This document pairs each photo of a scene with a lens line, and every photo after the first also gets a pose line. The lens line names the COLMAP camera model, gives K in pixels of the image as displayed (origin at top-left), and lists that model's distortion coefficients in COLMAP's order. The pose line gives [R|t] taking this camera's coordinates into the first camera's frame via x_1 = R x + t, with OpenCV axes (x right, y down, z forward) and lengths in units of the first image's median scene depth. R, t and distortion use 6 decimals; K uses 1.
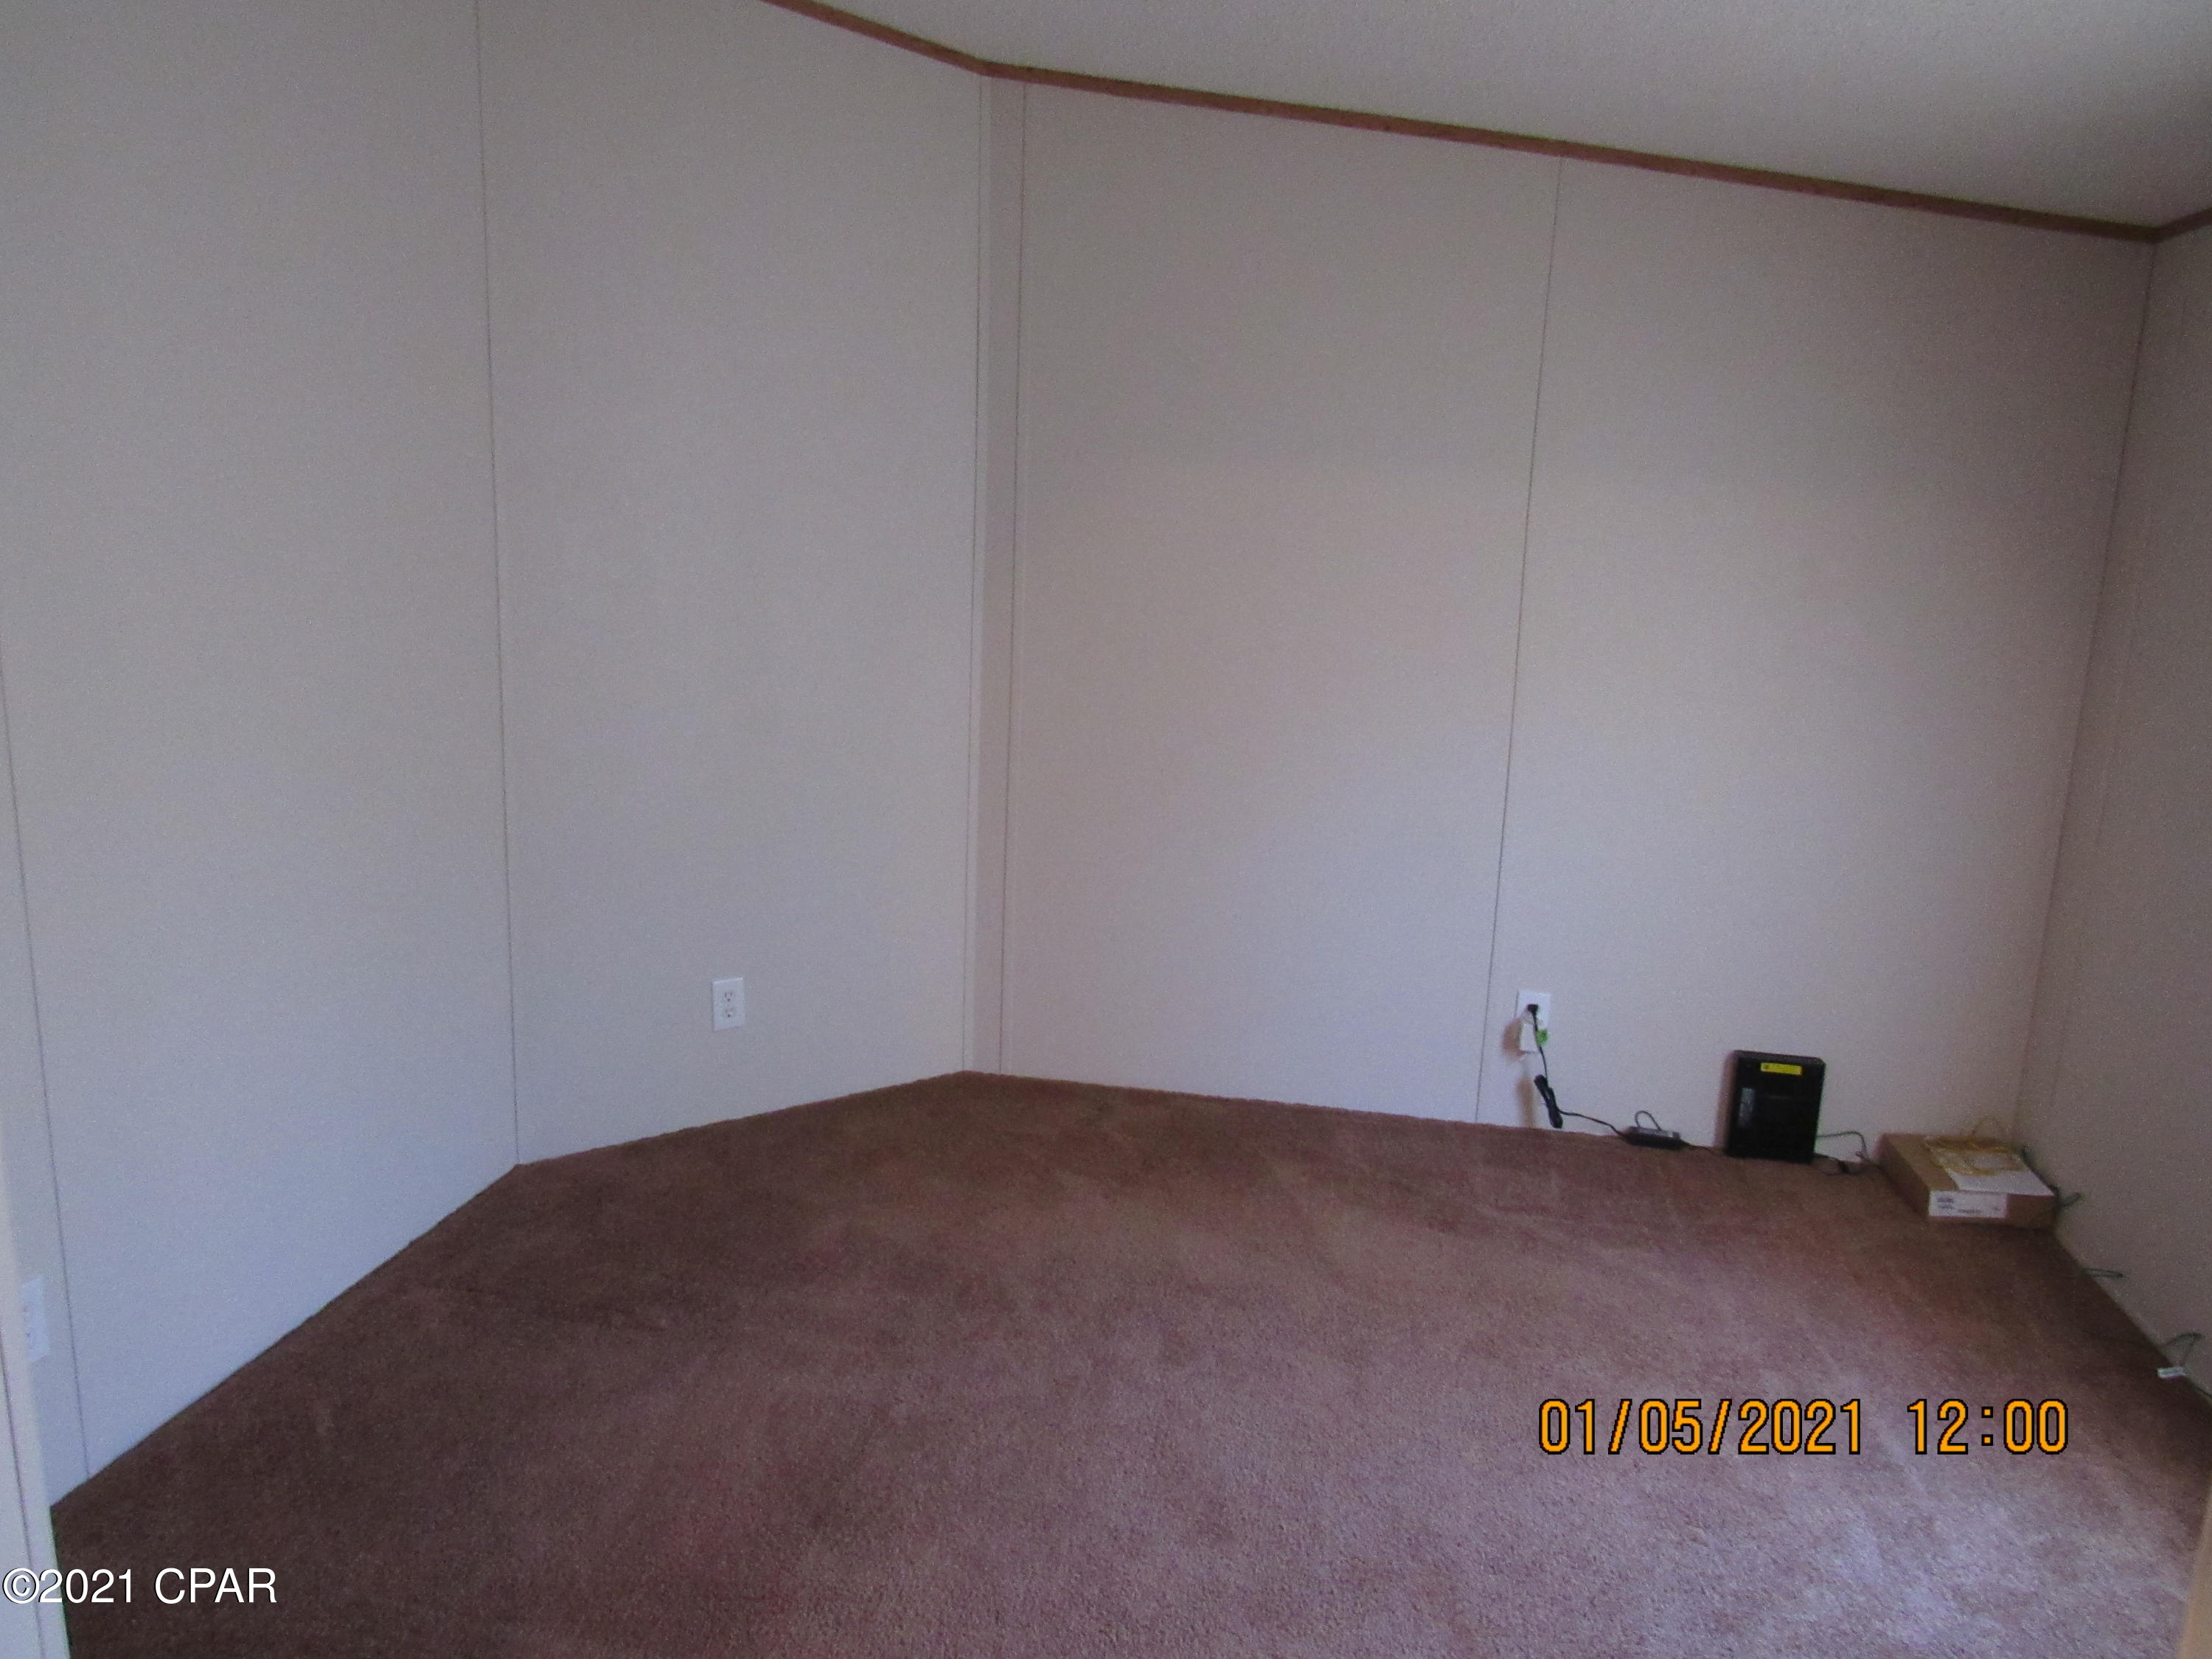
lens RADIAL K [[1606.2, 0, 1097.8], [0, 1606.2, 833.2], [0, 0, 1]] dist [-0.014576, 0.007807]
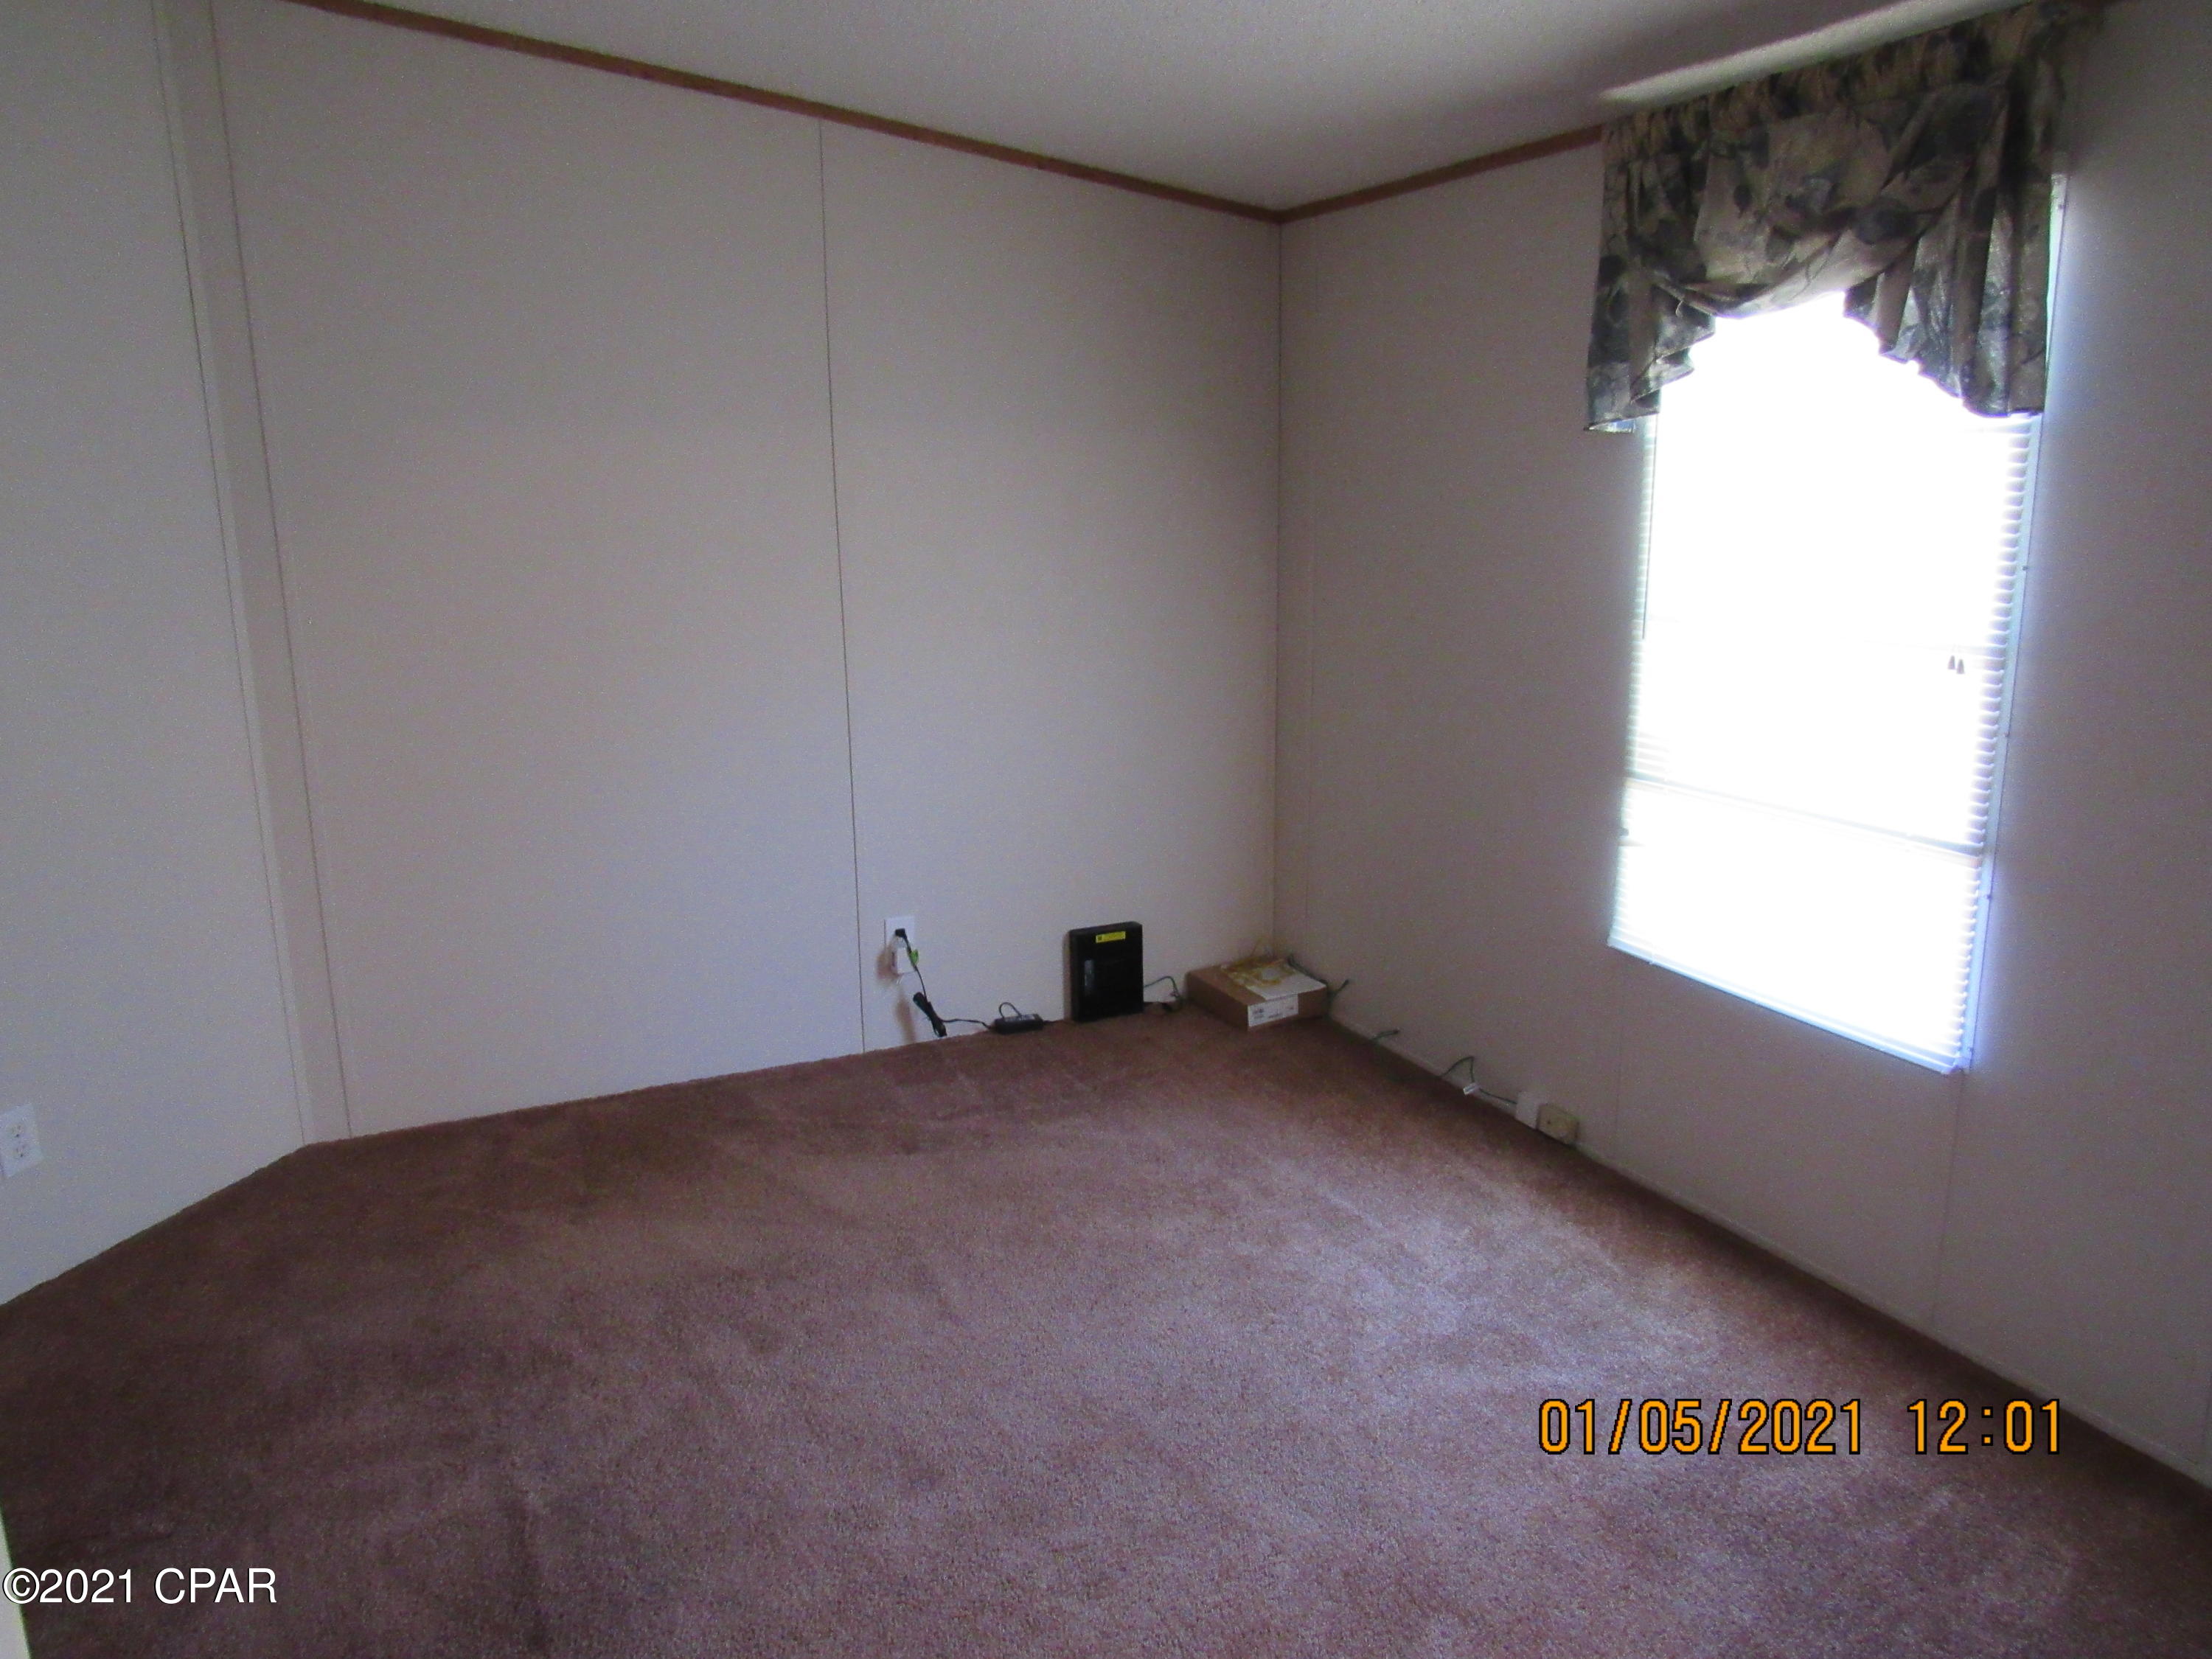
lens RADIAL K [[1606.2, 0, 1097.5], [0, 1606.2, 830.6], [0, 0, 1]] dist [-0.014576, 0.007807]
pose [[0.810367, -0.176589, 0.558679, -0.227231], [0.159135, 0.983994, 0.080198, -0.023953], [-0.563899, 0.023915, 0.825498, 0.053836]]
